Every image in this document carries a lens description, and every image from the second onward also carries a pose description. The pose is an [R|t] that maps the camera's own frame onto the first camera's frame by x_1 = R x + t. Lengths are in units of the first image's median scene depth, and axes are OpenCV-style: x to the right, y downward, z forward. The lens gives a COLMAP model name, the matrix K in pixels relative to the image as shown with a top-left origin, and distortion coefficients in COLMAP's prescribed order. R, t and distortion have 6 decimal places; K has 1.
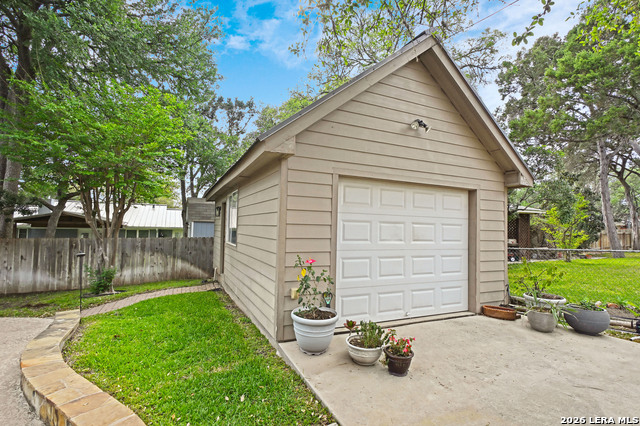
lens RADIAL K [[311.9, 0, 321.9], [0, 311.9, 213.0], [0, 0, 1]] dist [-0.000419, 0.000665]
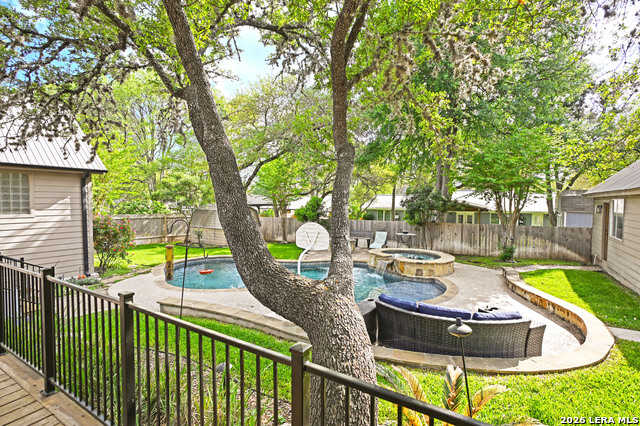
lens RADIAL K [[311.9, 0, 321.9], [0, 311.9, 213.0], [0, 0, 1]] dist [-0.000419, 0.000665]
pose [[0.540119, 0.020926, -0.841329, 0.098016], [0.039002, 0.997994, 0.049862, -0.083445], [0.840684, -0.059745, 0.538219, -0.514205]]
